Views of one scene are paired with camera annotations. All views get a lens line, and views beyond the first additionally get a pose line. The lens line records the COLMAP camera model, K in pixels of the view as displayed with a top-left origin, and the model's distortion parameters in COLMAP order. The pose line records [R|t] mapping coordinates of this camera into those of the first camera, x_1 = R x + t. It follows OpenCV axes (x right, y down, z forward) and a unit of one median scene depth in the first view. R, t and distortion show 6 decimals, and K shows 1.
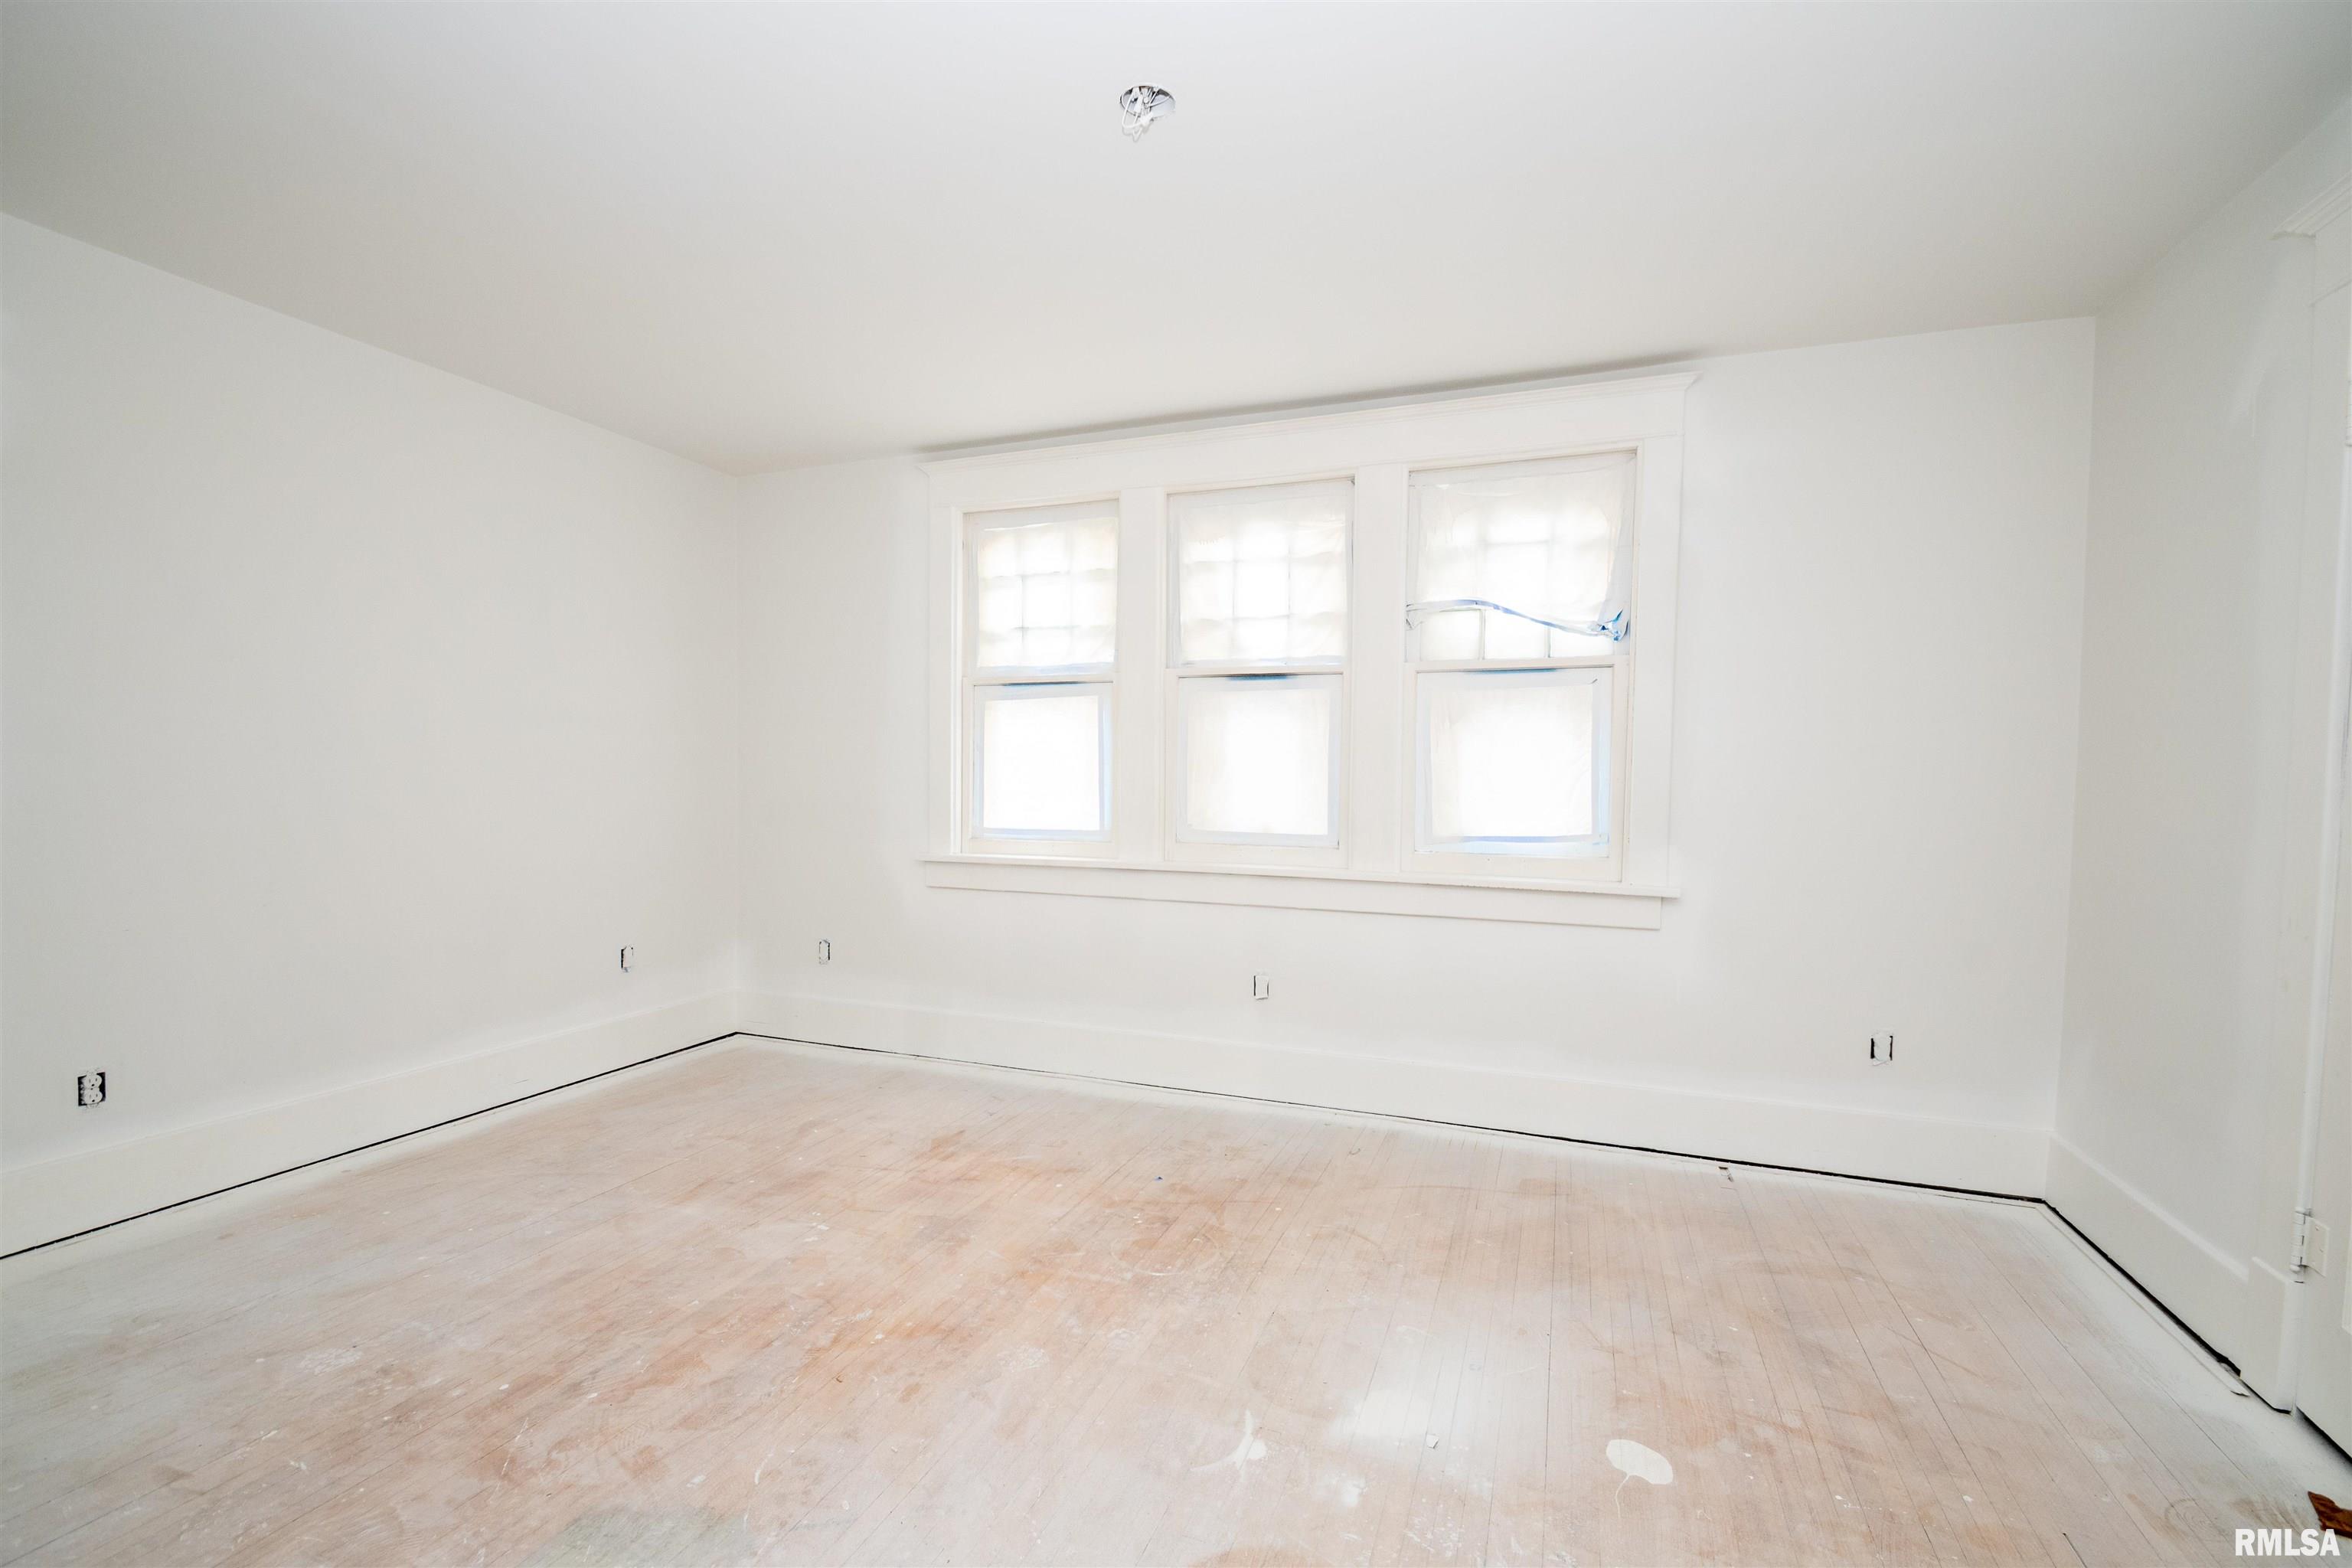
lens RADIAL K [[1014.7, 0, 1179.9], [0, 1014.7, 854.1], [0, 0, 1]] dist [0.013881, -0.020050]
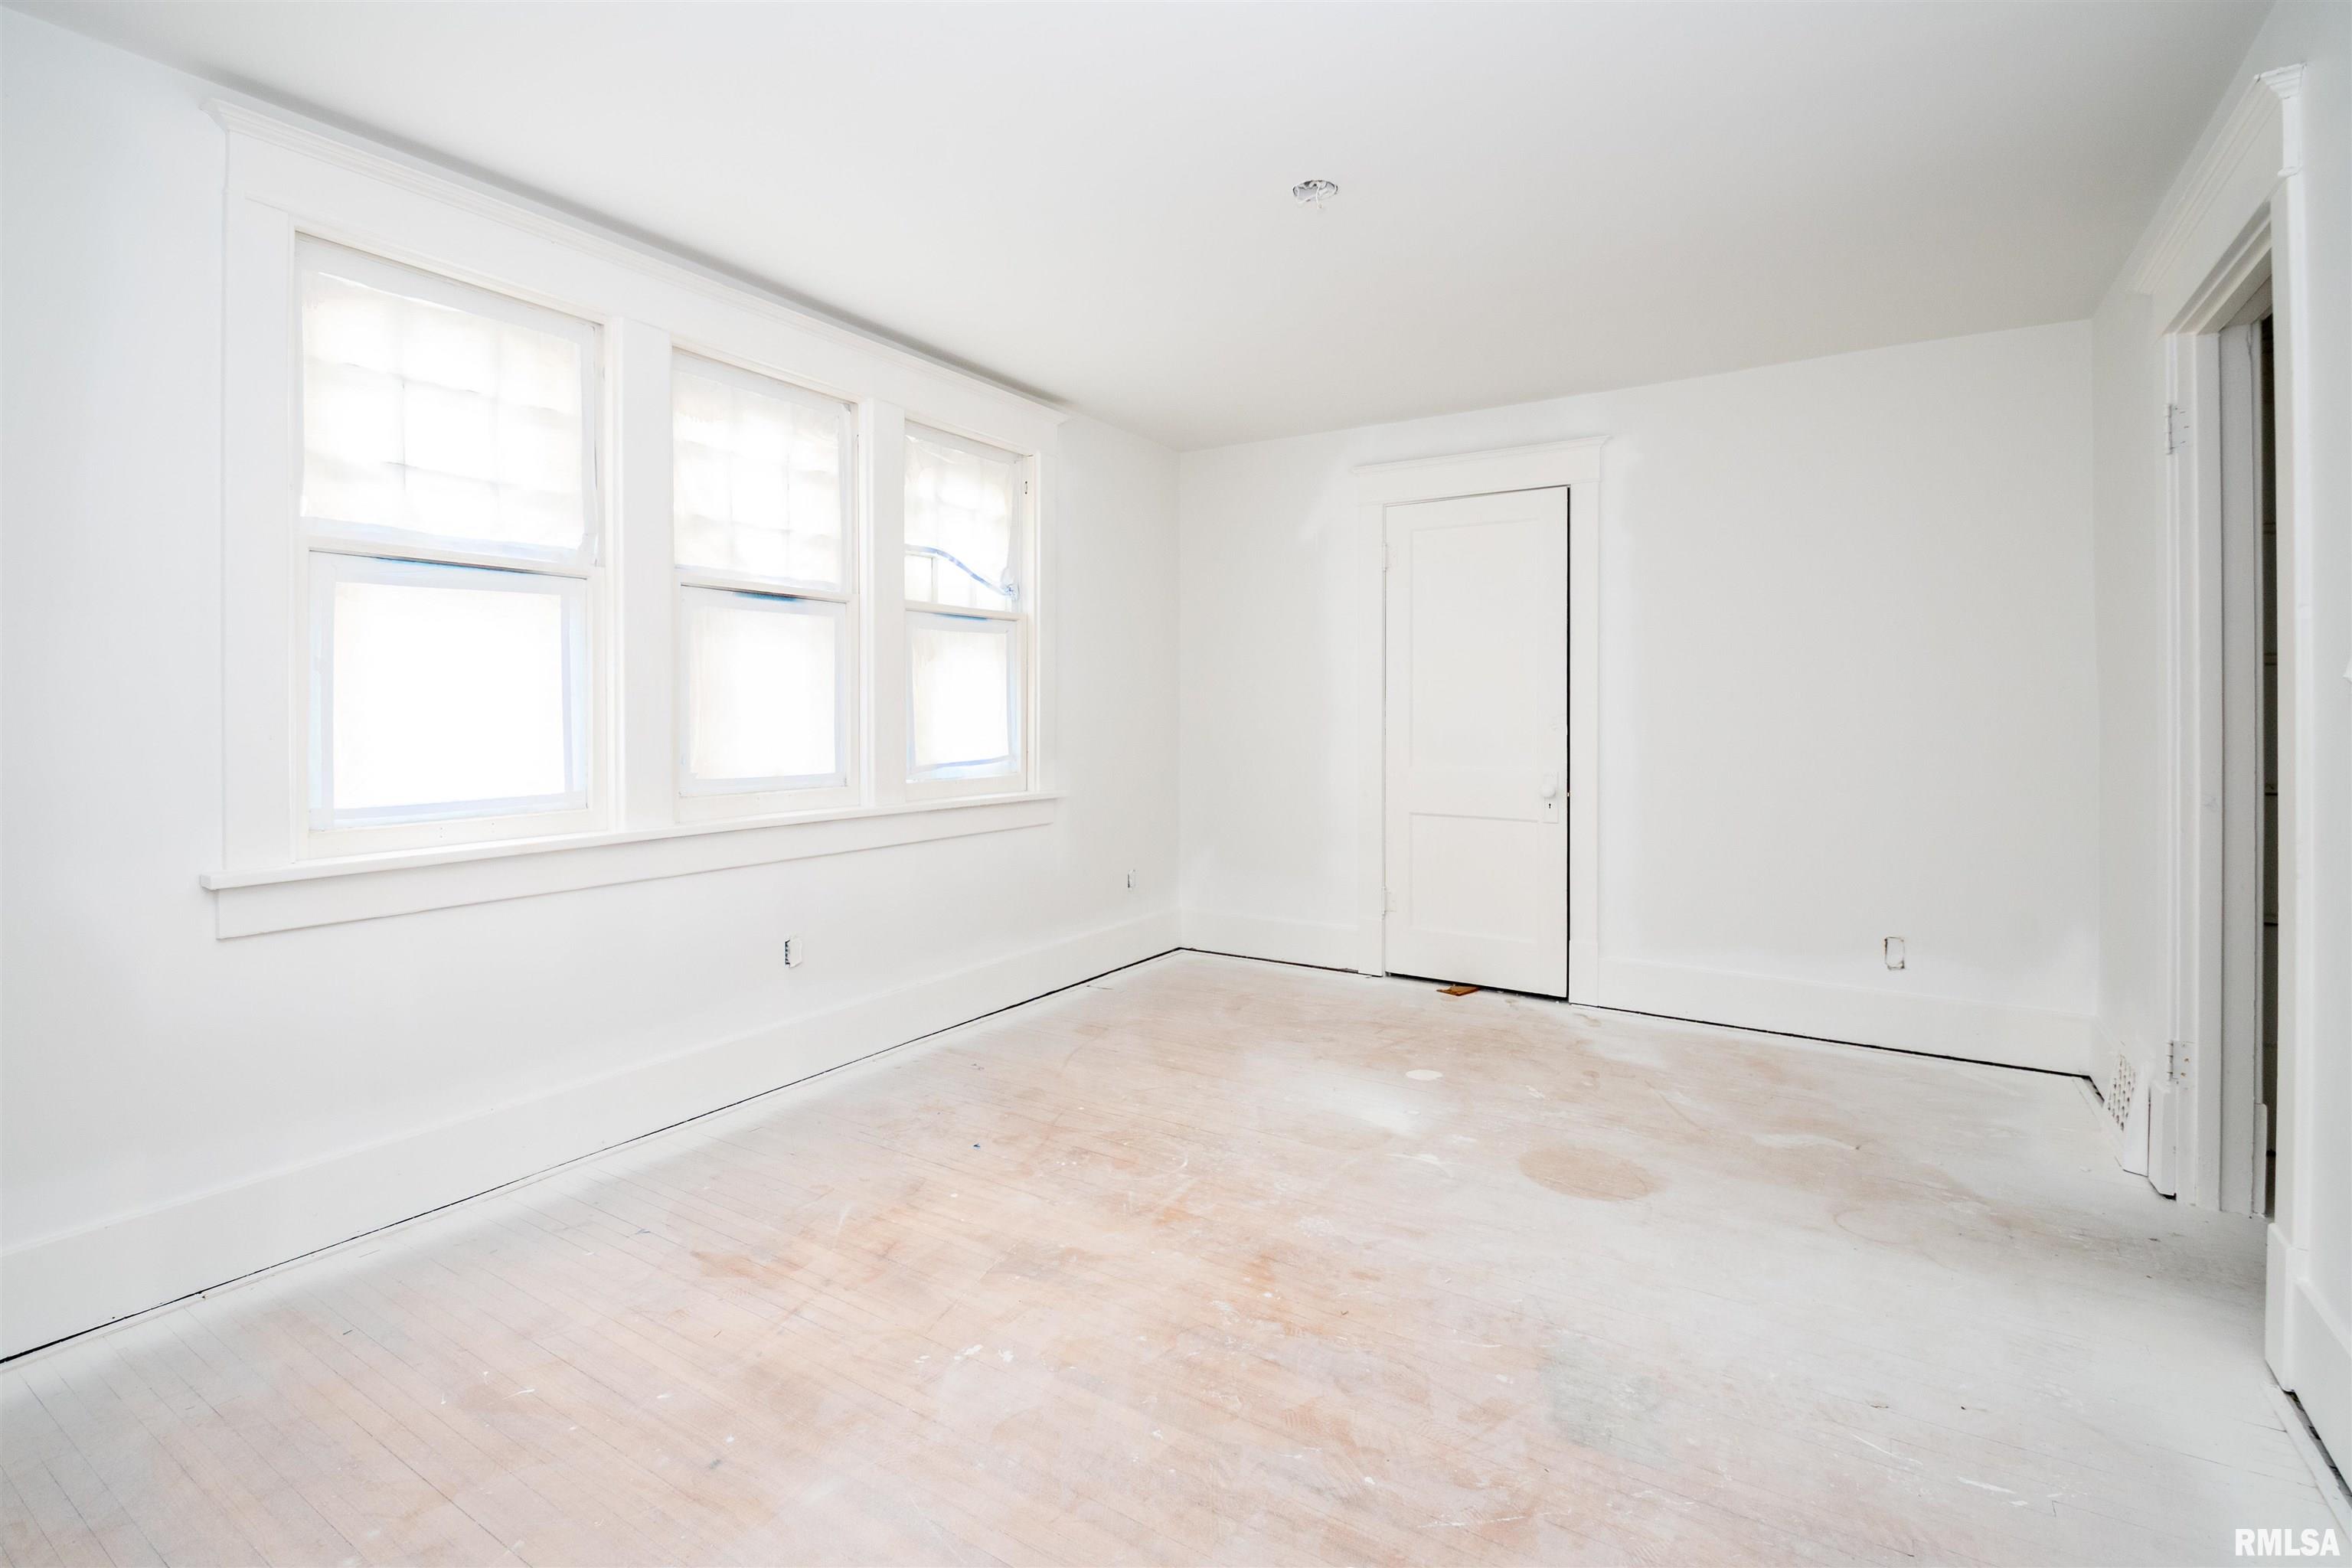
lens RADIAL K [[1050.5, 0, 1169.6], [0, 1050.5, 759.2], [0, 0, 1]] dist [0.015011, -0.016997]
pose [[0.213696, -0.055990, 0.975294, -0.822366], [0.079631, 0.996032, 0.039733, -0.050743], [-0.973649, 0.069173, 0.217306, 0.547973]]
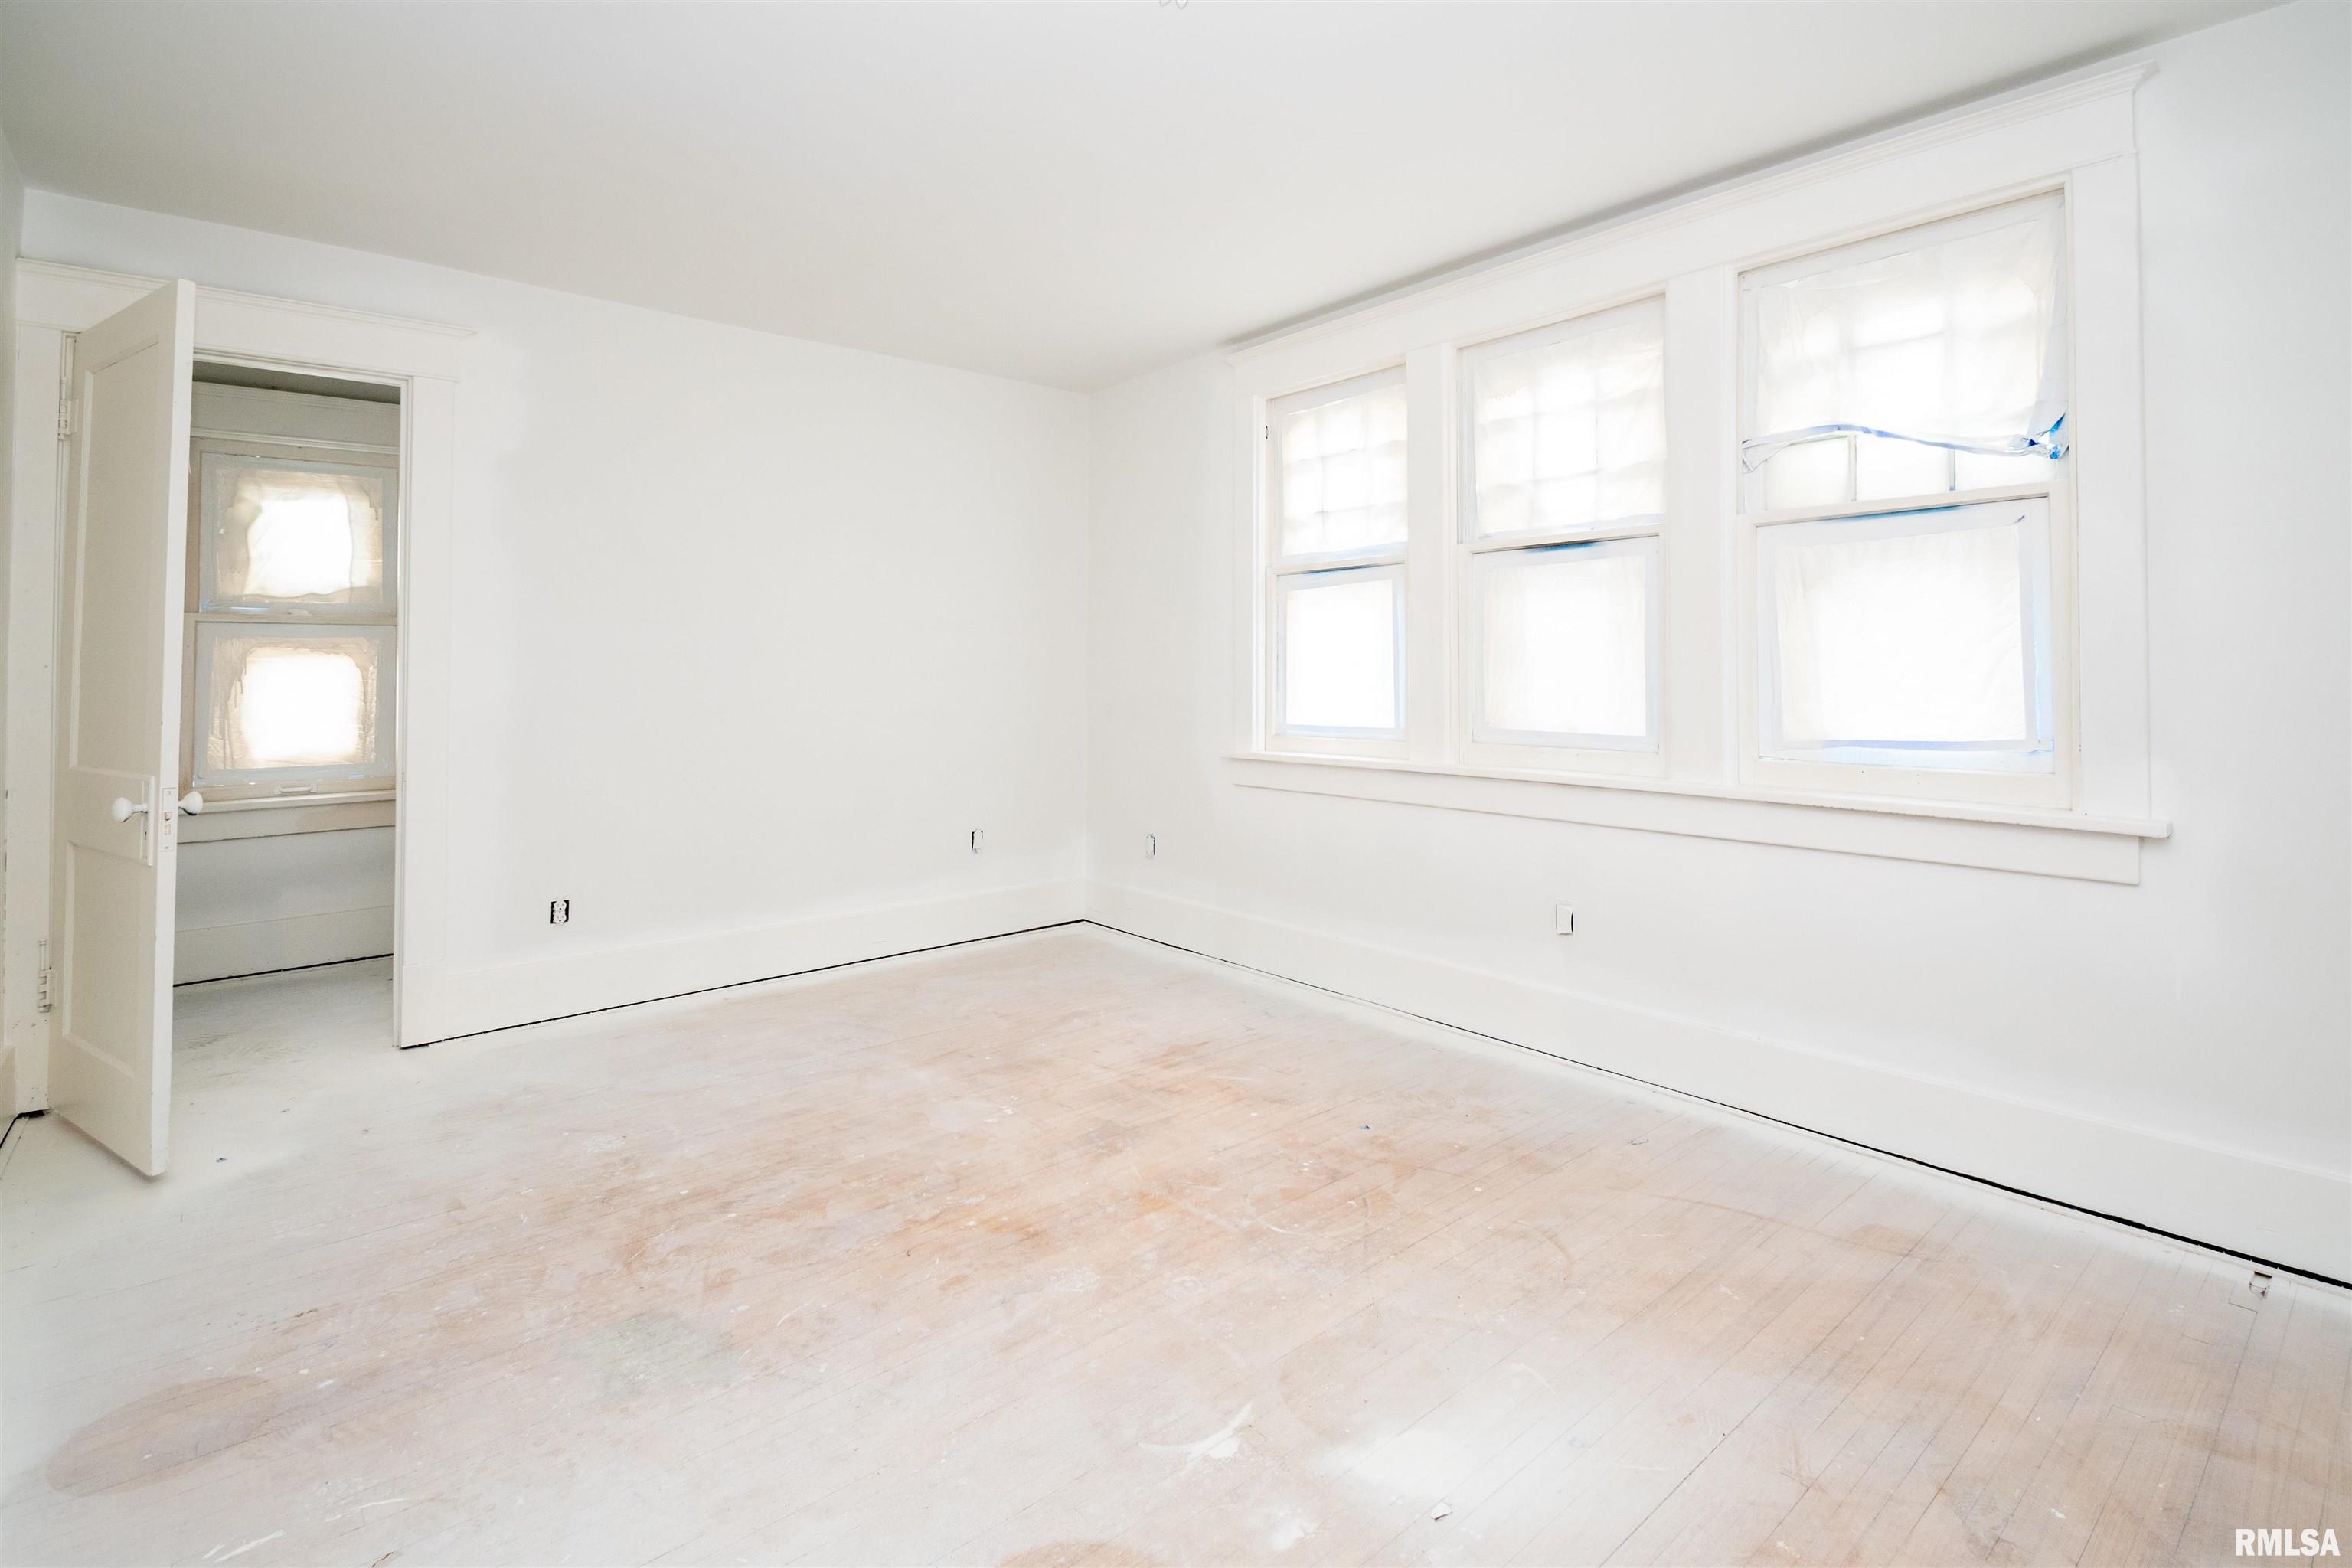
lens RADIAL K [[1091.2, 0, 1192.5], [0, 1091.2, 697.7], [0, 0, 1]] dist [0.015606, -0.016386]
pose [[0.879437, -0.003177, -0.476005, 0.270938], [-0.023043, 0.998521, -0.049237, 0.001604], [0.475458, 0.054270, 0.878063, 0.080492]]
